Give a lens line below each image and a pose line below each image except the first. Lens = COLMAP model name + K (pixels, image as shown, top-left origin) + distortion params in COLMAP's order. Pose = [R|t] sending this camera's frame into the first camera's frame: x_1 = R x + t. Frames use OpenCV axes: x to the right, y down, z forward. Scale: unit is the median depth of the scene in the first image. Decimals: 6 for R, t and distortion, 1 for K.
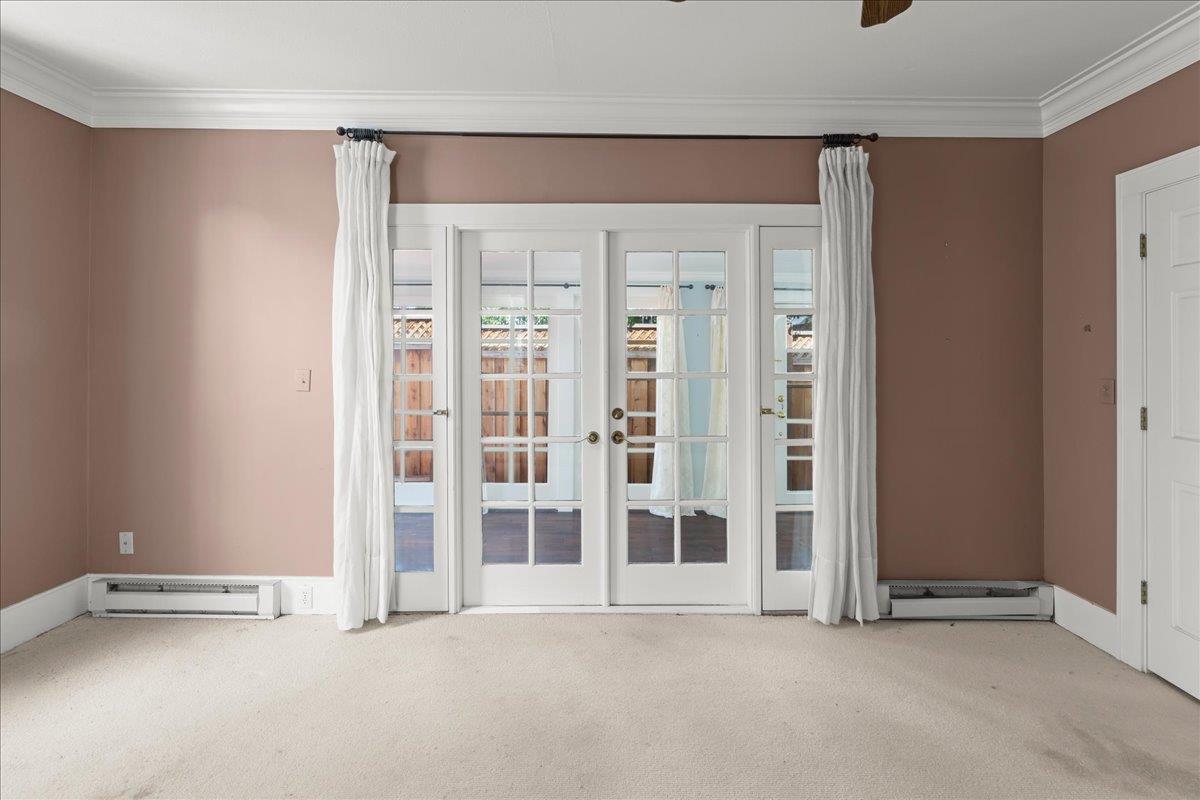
lens RADIAL K [[554.7, 0, 600.9], [0, 554.7, 358.6], [0, 0, 1]] dist [-0.002804, 0.000955]
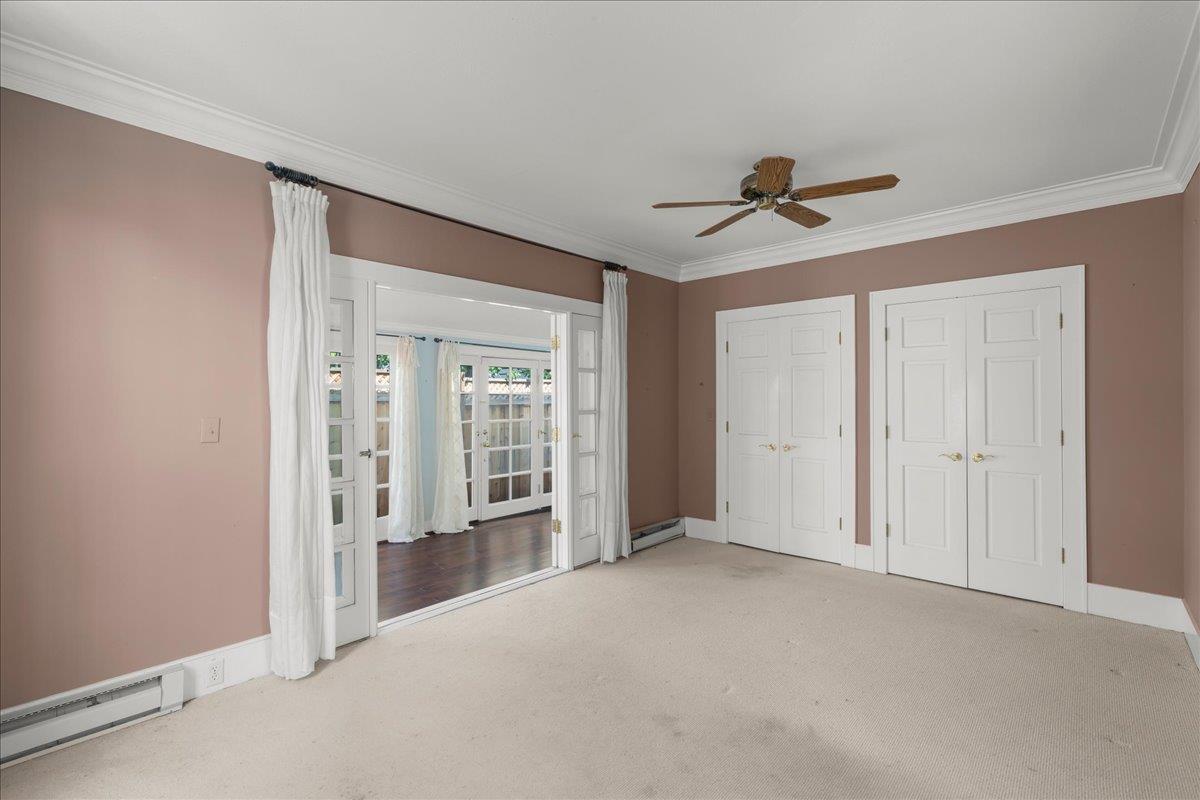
lens RADIAL K [[539.6, 0, 598.1], [0, 539.6, 407.1], [0, 0, 1]] dist [-0.001651, 0.000137]
pose [[0.675368, -0.018650, 0.737245, -0.769325], [0.007680, 0.999804, 0.018256, -0.010020], [-0.737441, -0.006668, 0.675379, -0.043487]]
